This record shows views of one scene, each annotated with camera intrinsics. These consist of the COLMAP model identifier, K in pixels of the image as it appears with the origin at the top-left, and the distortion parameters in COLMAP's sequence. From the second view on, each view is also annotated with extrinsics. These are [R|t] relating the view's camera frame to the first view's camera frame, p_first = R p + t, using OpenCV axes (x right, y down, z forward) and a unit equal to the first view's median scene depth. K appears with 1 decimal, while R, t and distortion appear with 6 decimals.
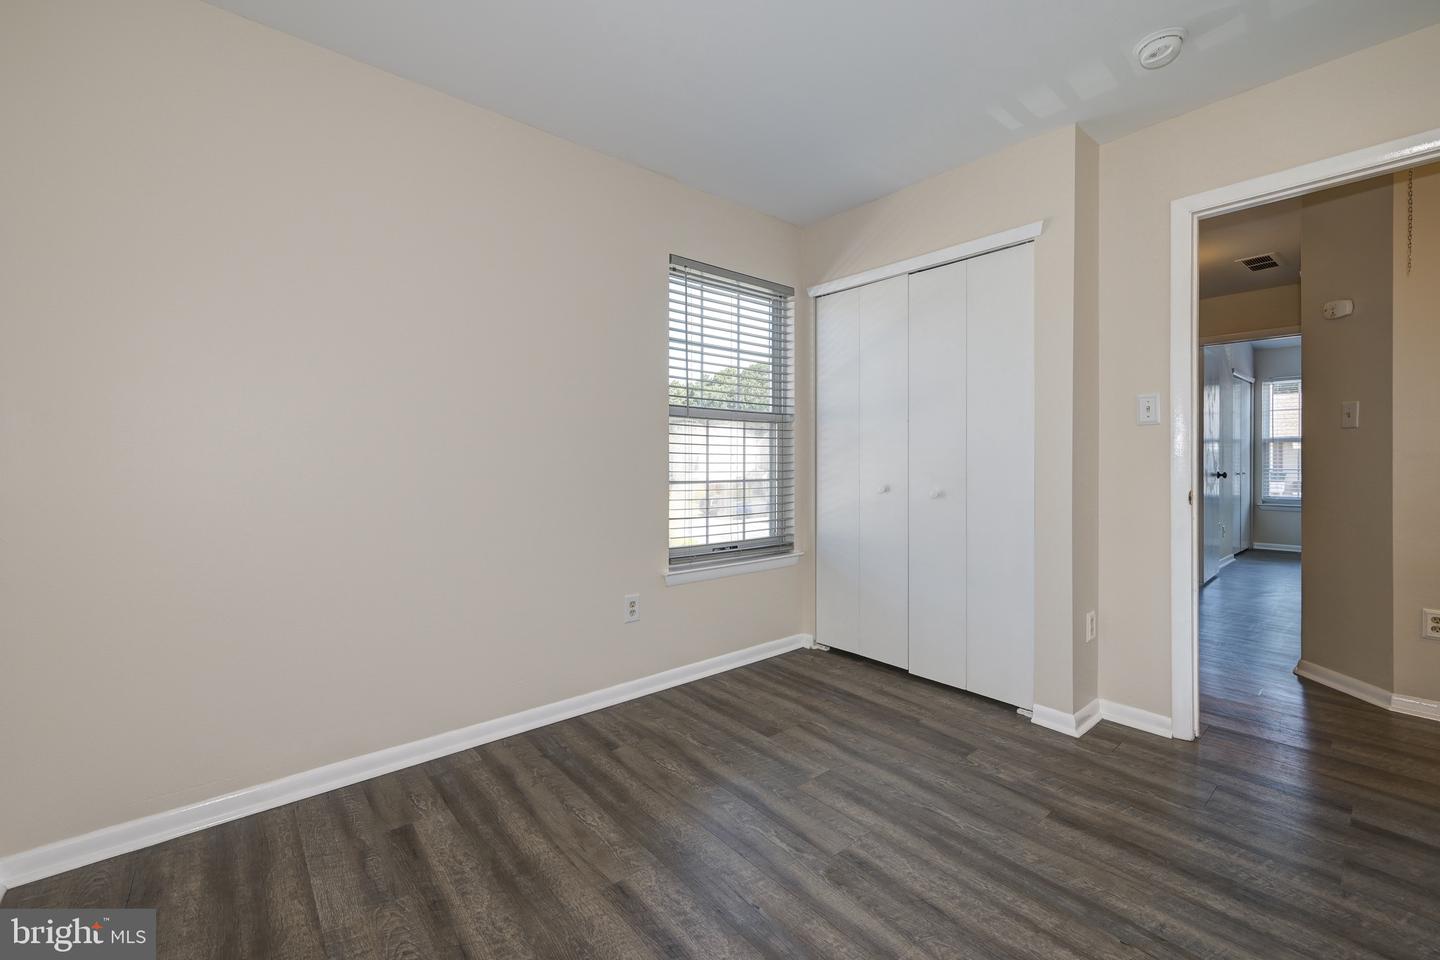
lens RADIAL K [[589.7, 0, 732.9], [0, 589.7, 466.6], [0, 0, 1]] dist [0.001698, 0.000299]
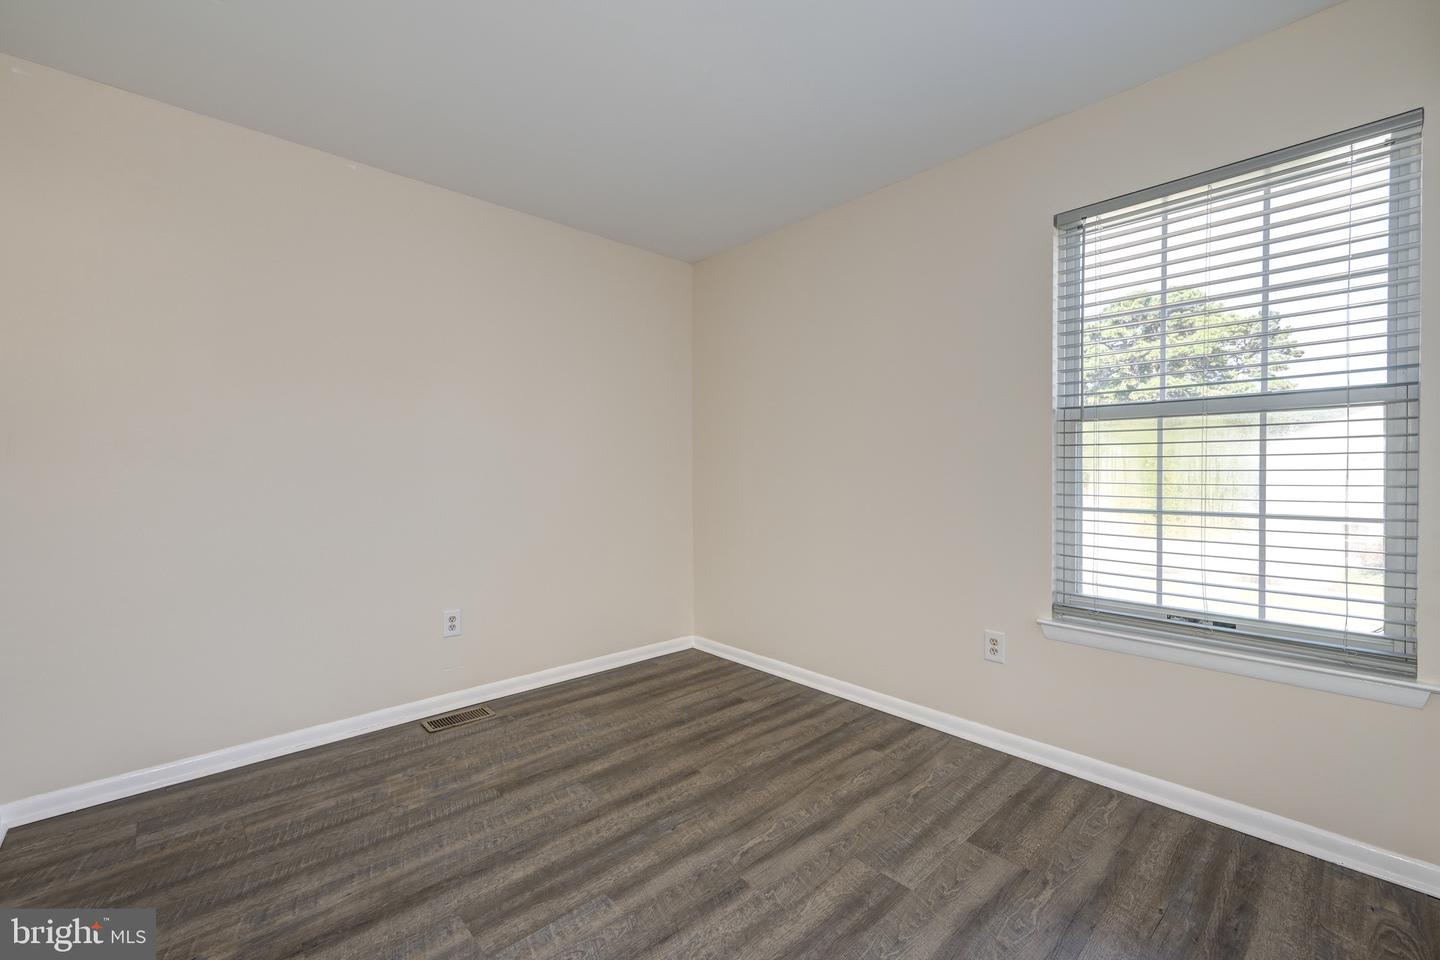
lens RADIAL K [[589.7, 0, 717.7], [0, 589.7, 482.2], [0, 0, 1]] dist [0.001698, 0.000299]
pose [[0.036796, 0.015378, -0.999204, 0.874212], [-0.008601, 0.999849, 0.015071, -0.020536], [0.999286, 0.008040, 0.036923, 0.691009]]
